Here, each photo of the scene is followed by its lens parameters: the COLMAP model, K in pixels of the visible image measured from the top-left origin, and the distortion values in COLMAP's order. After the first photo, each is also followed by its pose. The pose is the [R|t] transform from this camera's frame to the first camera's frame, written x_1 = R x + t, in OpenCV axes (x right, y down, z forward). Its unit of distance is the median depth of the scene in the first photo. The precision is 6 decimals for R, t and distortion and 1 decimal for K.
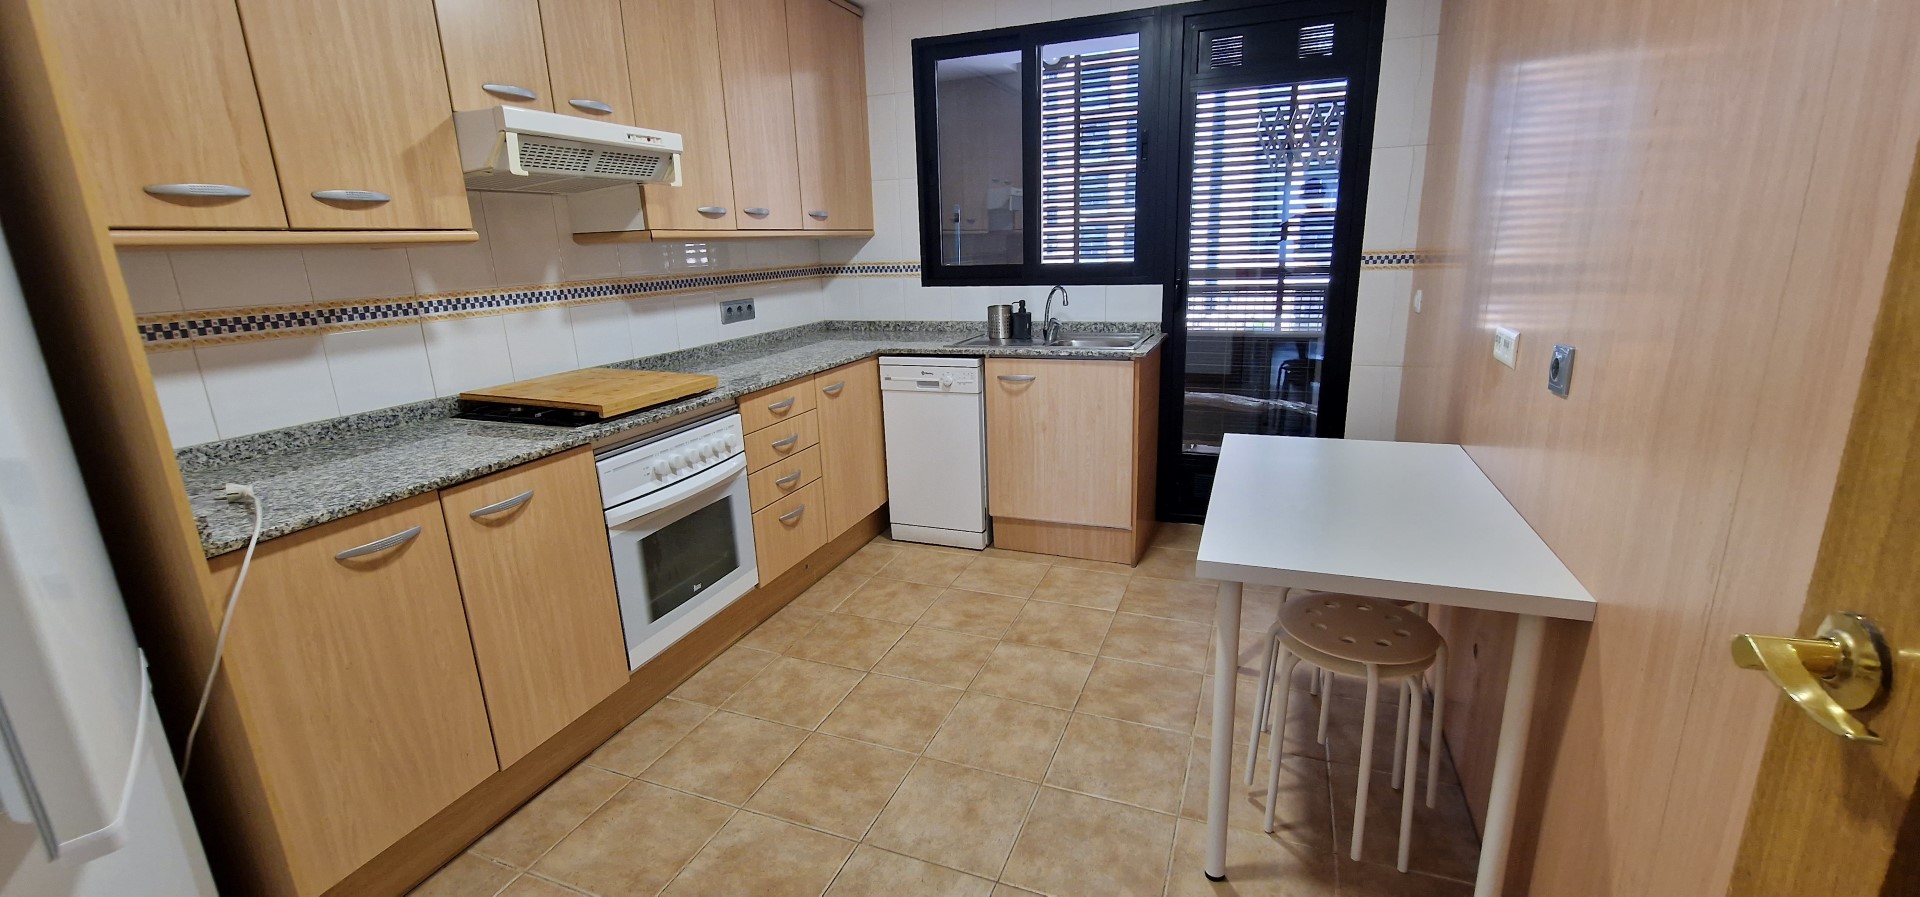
lens RADIAL K [[788.3, 0, 955.3], [0, 788.3, 451.2], [0, 0, 1]] dist [0.003546, -0.002981]
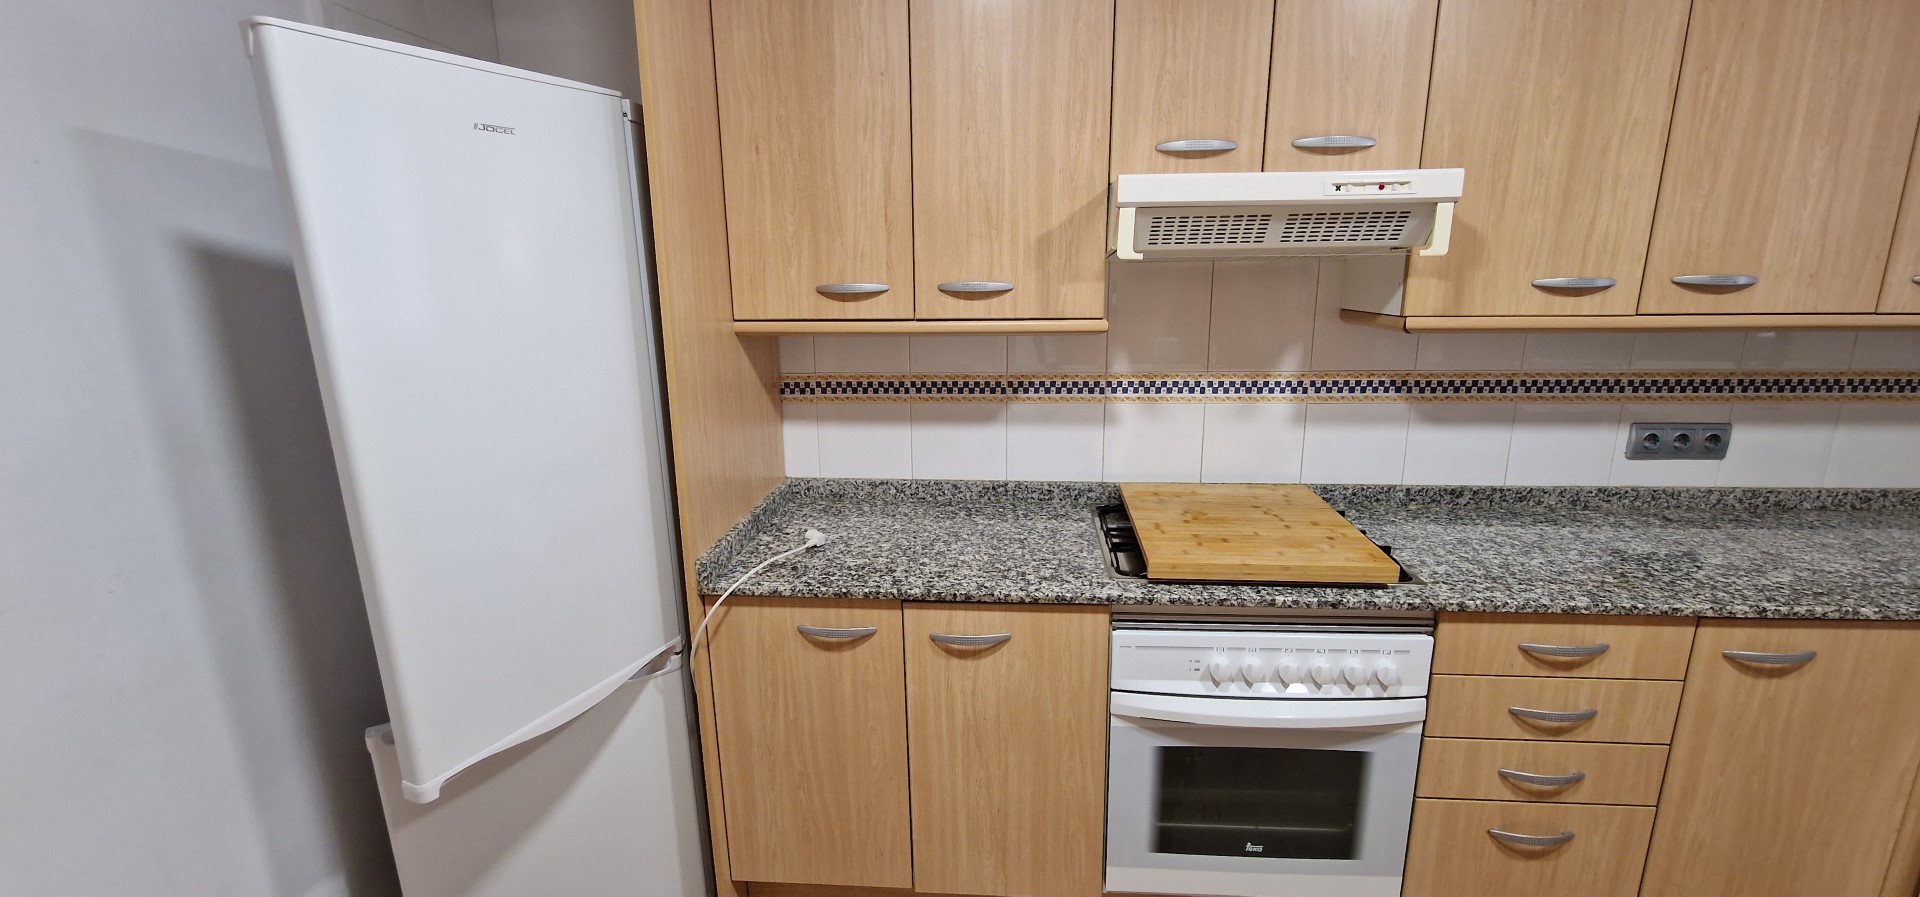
lens RADIAL K [[788.3, 0, 955.3], [0, 788.3, 451.2], [0, 0, 1]] dist [0.003546, -0.002981]
pose [[0.293104, 0.246876, -0.923657, 0.149405], [-0.243891, 0.953432, 0.177440, -0.226804], [0.924450, 0.173263, 0.339666, 0.517393]]
